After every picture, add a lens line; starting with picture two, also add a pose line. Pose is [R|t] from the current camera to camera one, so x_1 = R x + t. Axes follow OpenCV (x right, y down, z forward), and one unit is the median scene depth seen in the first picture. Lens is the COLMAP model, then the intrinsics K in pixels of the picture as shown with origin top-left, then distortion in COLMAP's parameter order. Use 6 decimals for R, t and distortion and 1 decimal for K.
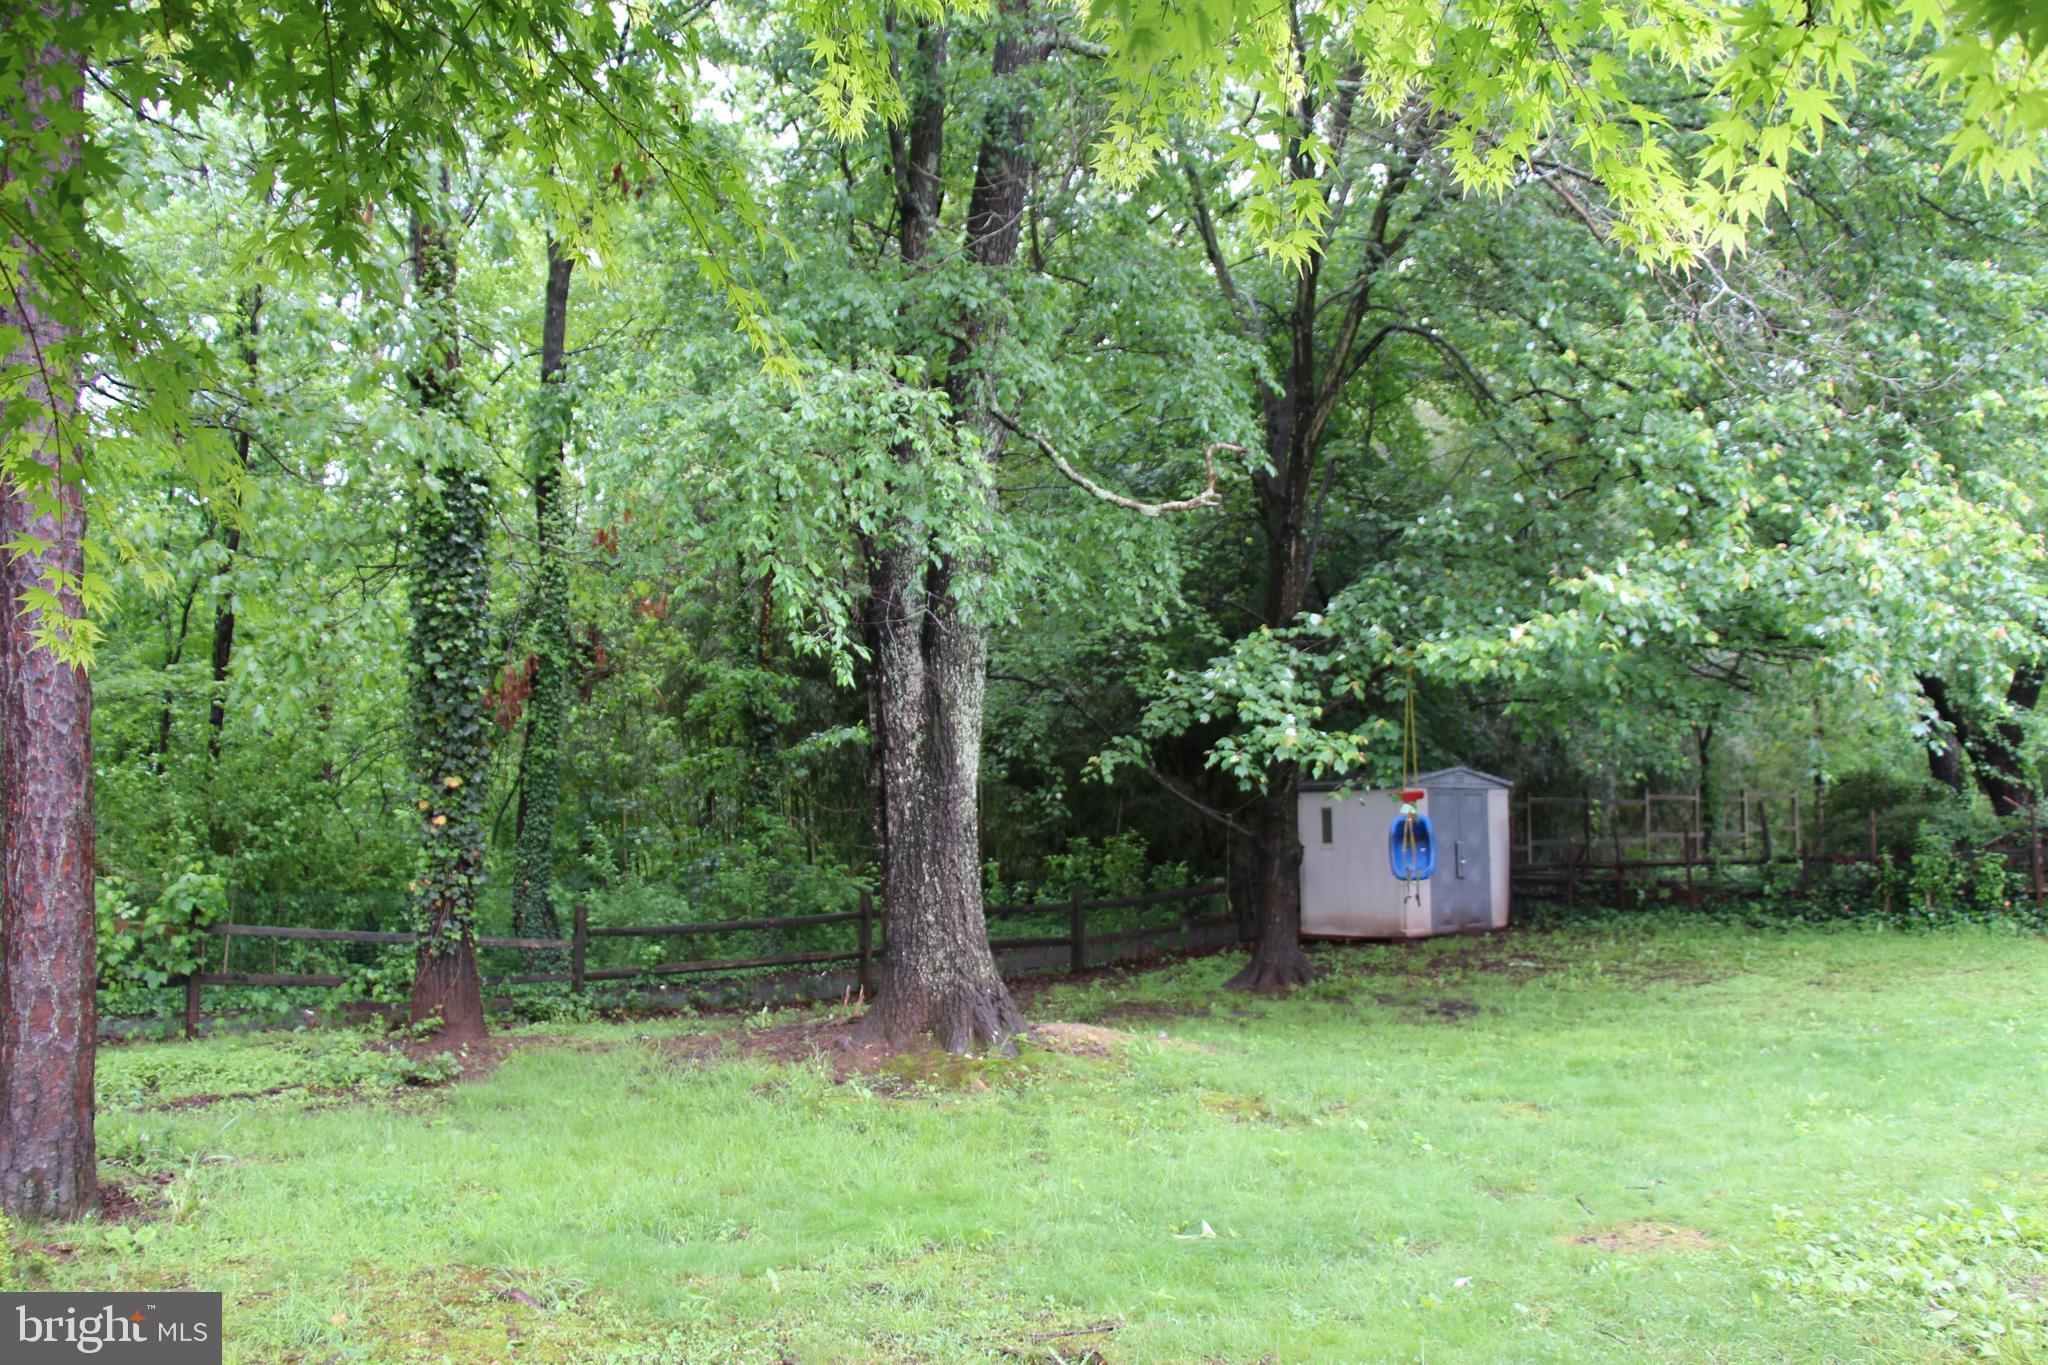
lens RADIAL K [[1686.0, 0, 1049.6], [0, 1686.0, 685.8], [0, 0, 1]] dist [-0.185677, 0.157704]
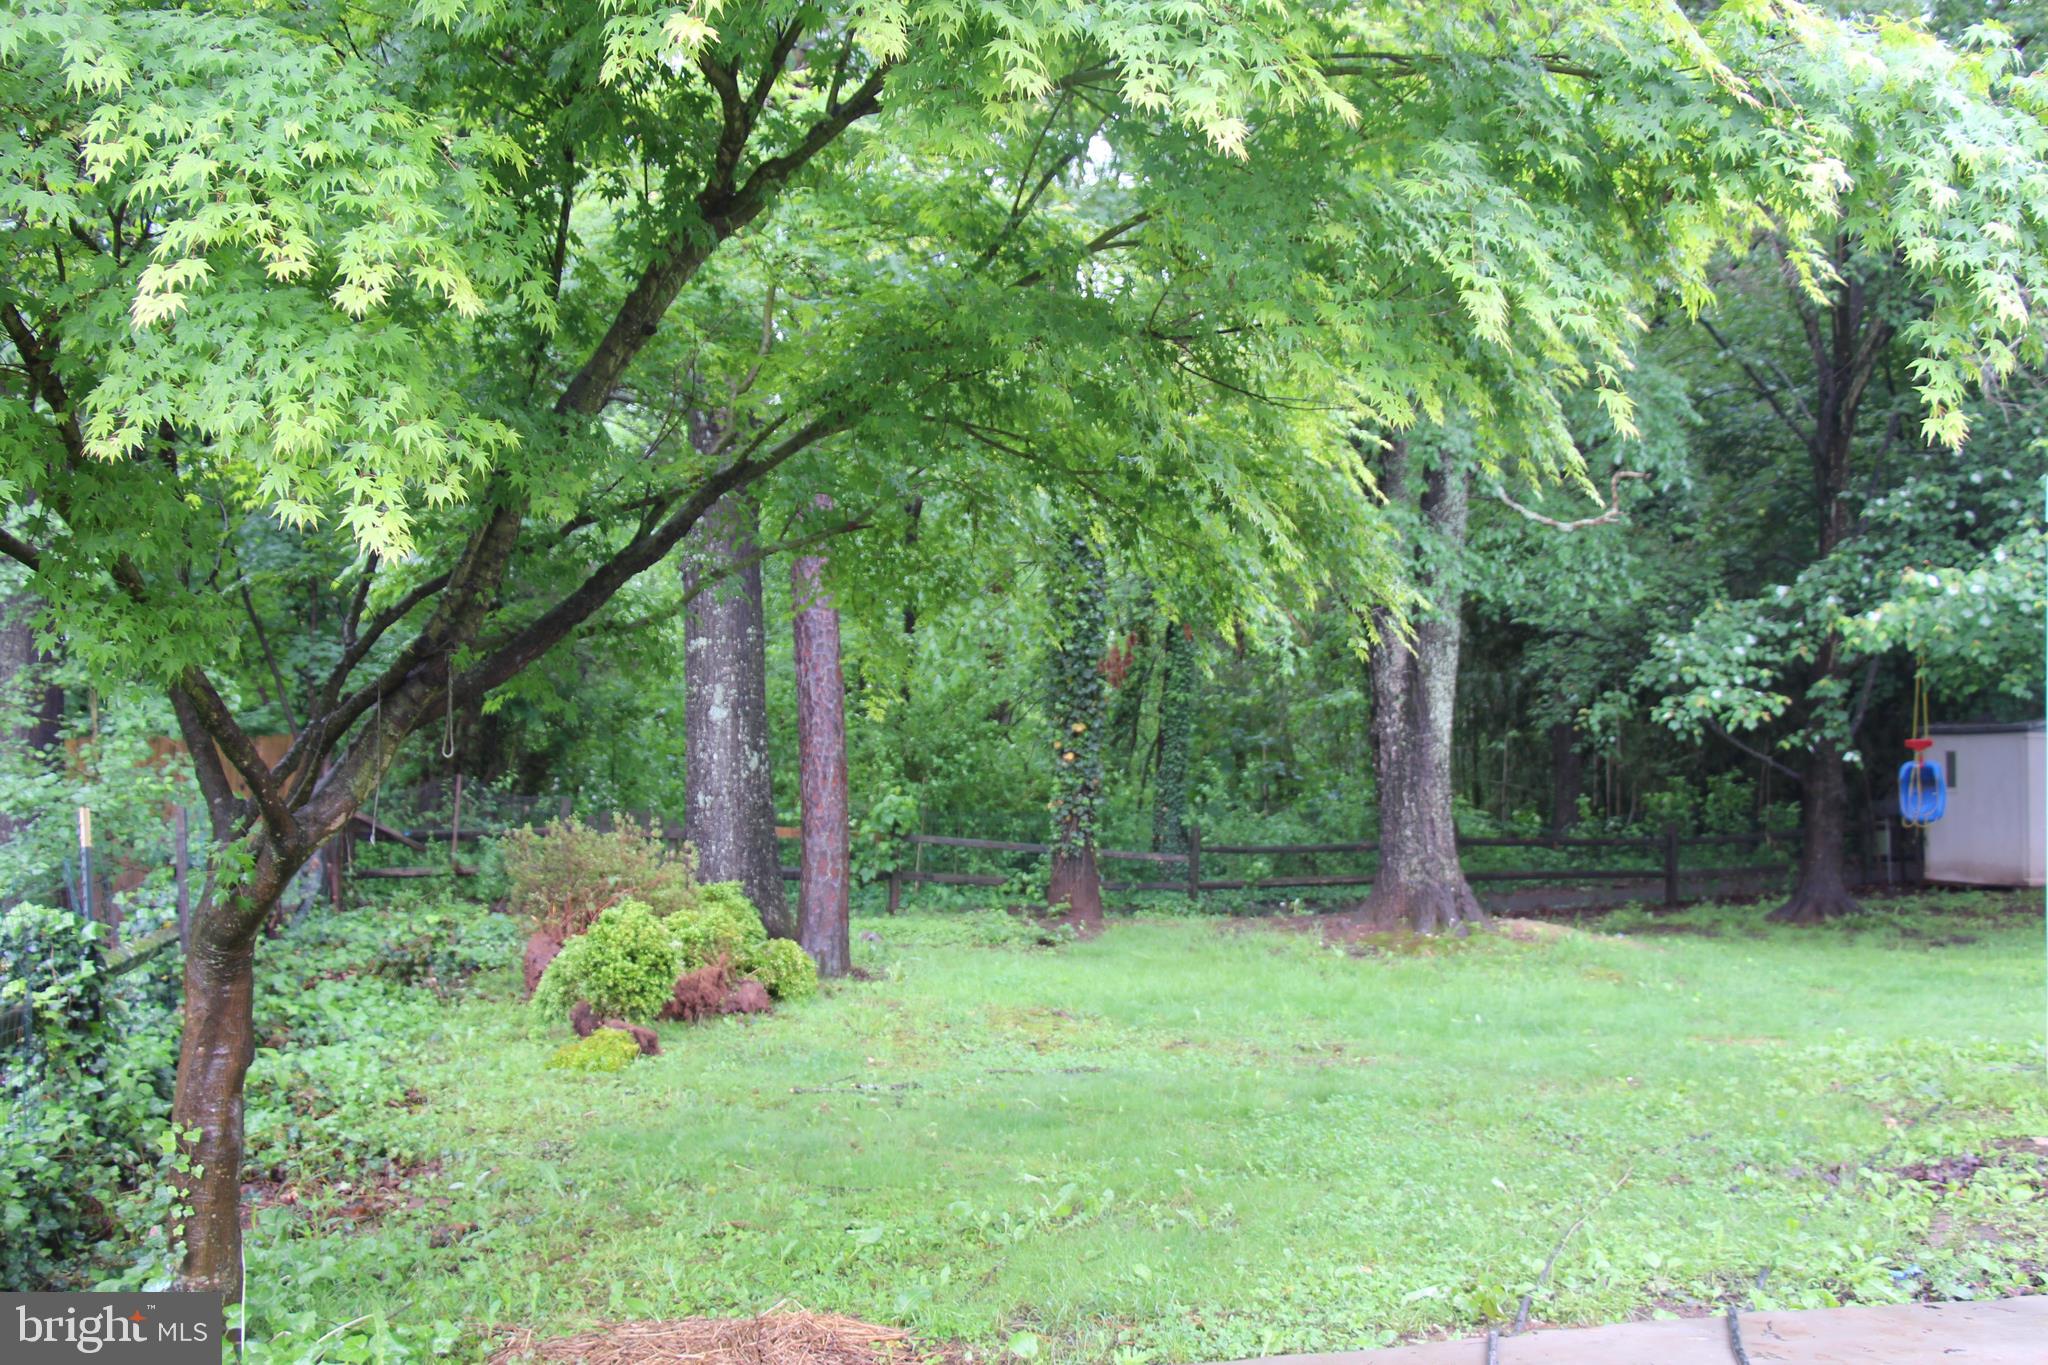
lens RADIAL K [[1989.3, 0, 1052.7], [0, 1989.3, 695.6], [0, 0, 1]] dist [-0.130768, 0.213763]
pose [[0.920996, 0.003710, -0.389554, 0.242101], [0.016518, 0.998684, 0.048563, -0.045291], [0.389221, -0.051161, 0.919722, -0.478524]]
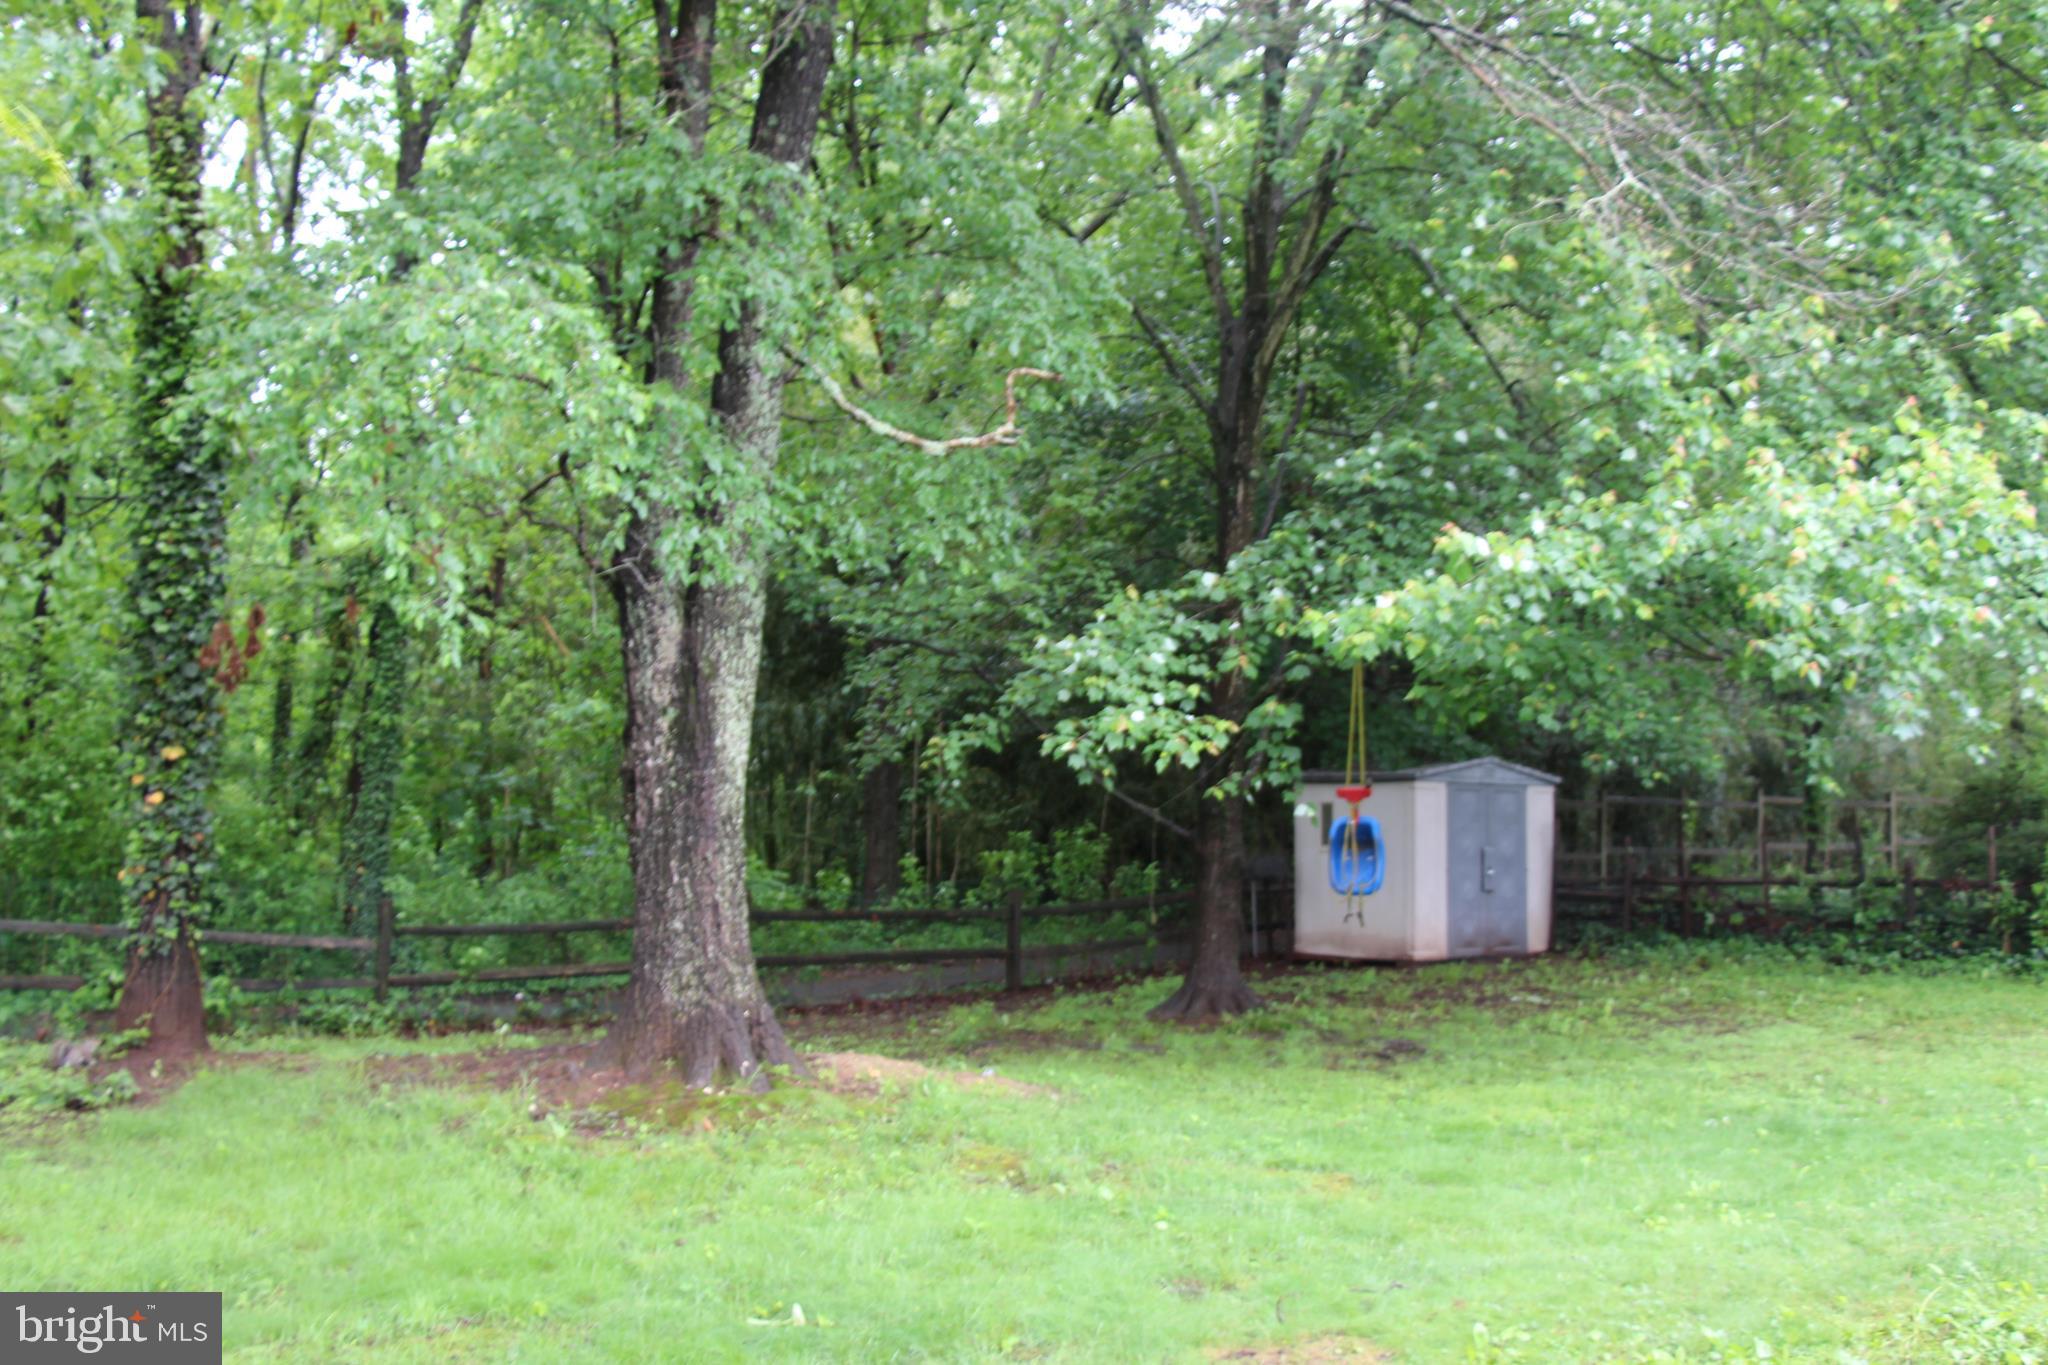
lens RADIAL K [[1989.3, 0, 1052.7], [0, 1989.3, 695.6], [0, 0, 1]] dist [-0.130768, 0.213763]
pose [[0.998732, 0.020882, -0.045798, 0.138489], [-0.019737, 0.999485, 0.025299, -0.006034], [0.046303, -0.024363, 0.998630, 0.010418]]
